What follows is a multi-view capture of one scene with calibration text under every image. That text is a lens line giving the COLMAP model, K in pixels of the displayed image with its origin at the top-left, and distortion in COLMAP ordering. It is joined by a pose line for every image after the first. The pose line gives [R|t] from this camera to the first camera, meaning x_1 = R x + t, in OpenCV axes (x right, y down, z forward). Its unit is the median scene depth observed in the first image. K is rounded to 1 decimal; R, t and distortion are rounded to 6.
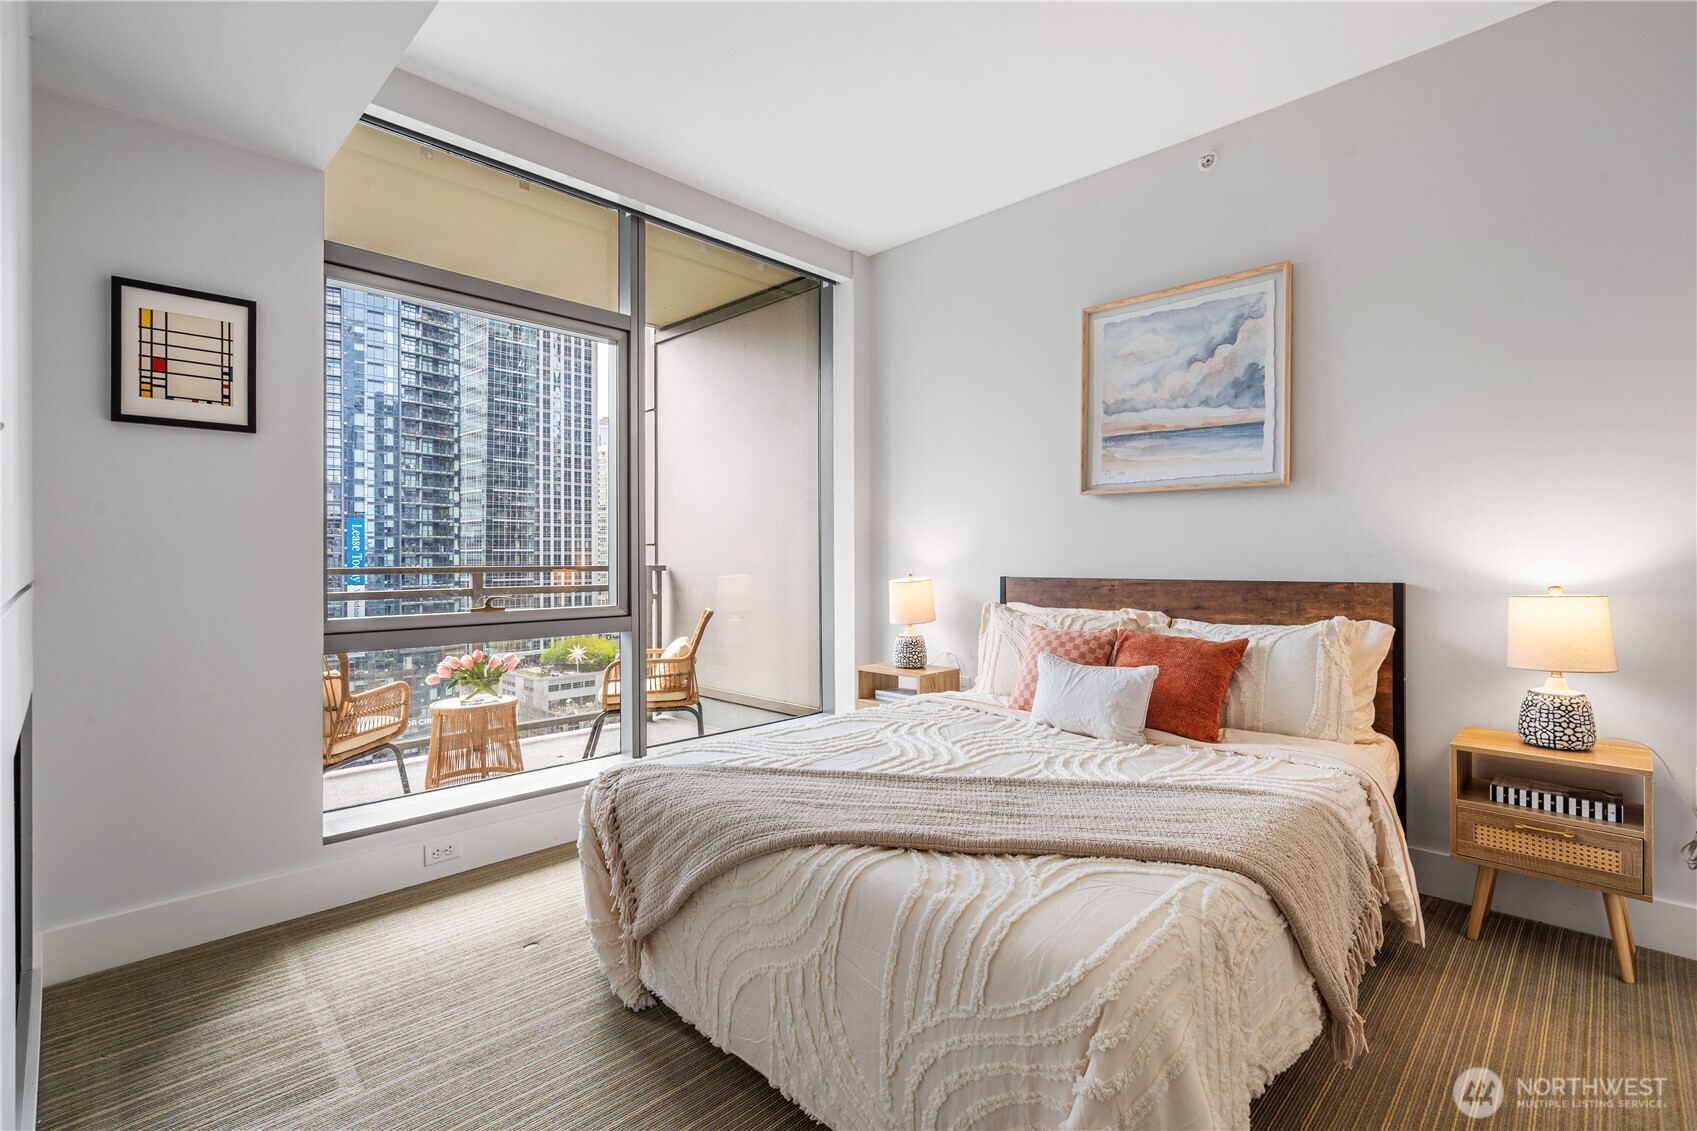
lens RADIAL K [[772.5, 0, 857.4], [0, 772.5, 557.7], [0, 0, 1]] dist [-0.001540, -0.000127]
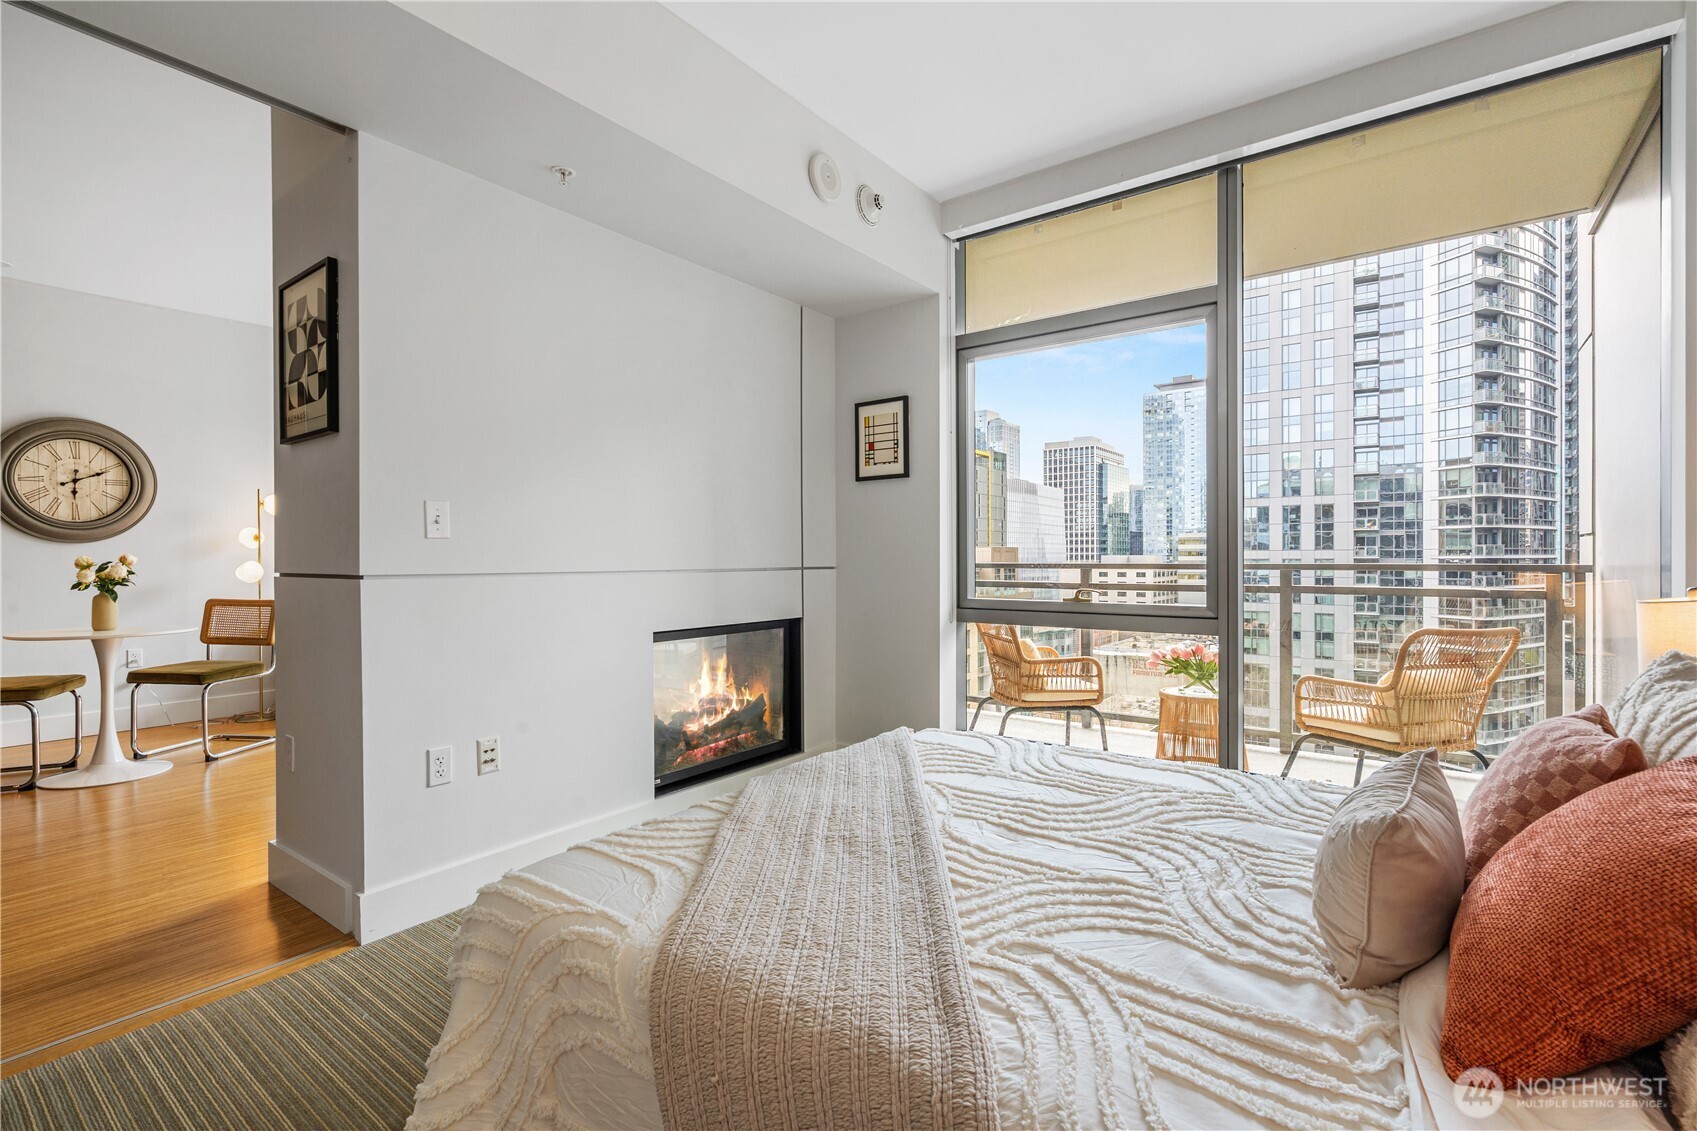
lens RADIAL K [[768.9, 0, 850.9], [0, 768.9, 562.3], [0, 0, 1]] dist [-0.004729, 0.000471]
pose [[0.132380, 0.008464, -0.991163, 0.798225], [0.003006, 0.999956, 0.008940, 0.000093], [0.991195, -0.004162, 0.132348, 0.681595]]
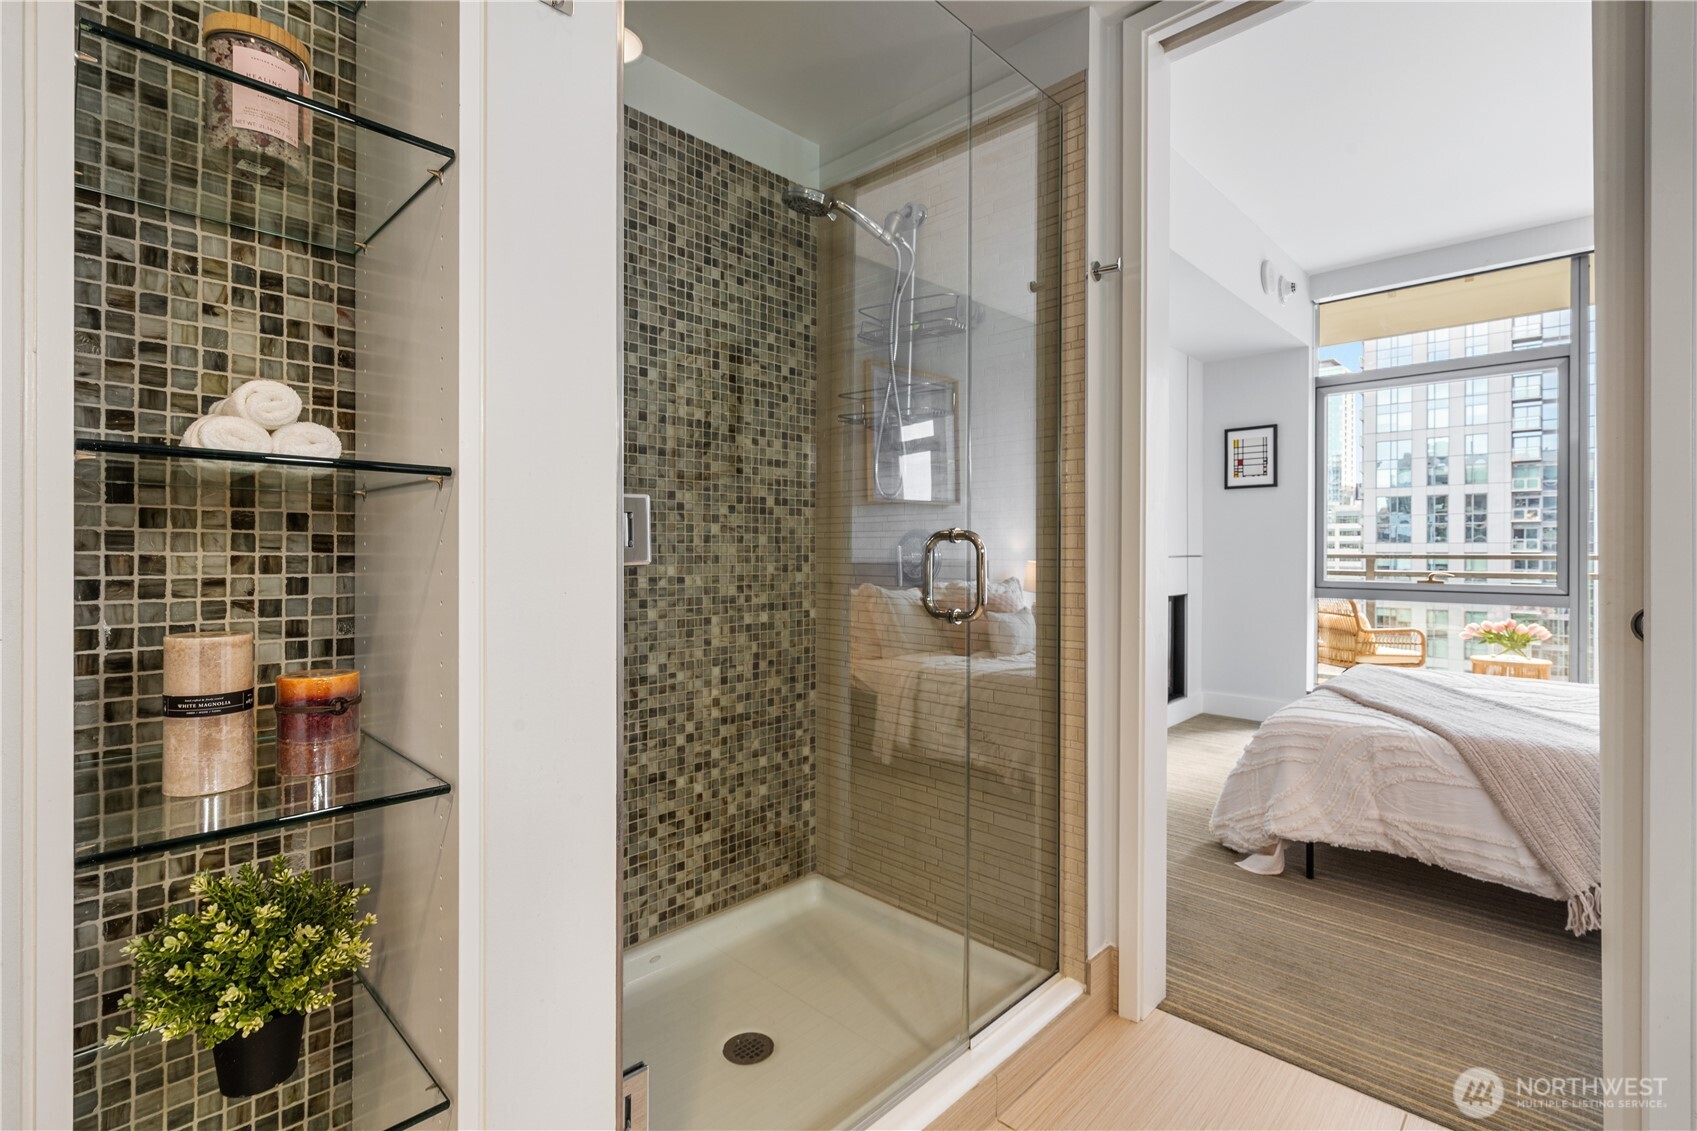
lens RADIAL K [[772.5, 0, 857.4], [0, 772.5, 557.7], [0, 0, 1]] dist [-0.001540, -0.000127]
pose [[0.015083, 0.012936, -0.999803, 1.303521], [0.000457, 0.999916, 0.012945, 0.001815], [0.999886, -0.000653, 0.015076, -0.163044]]
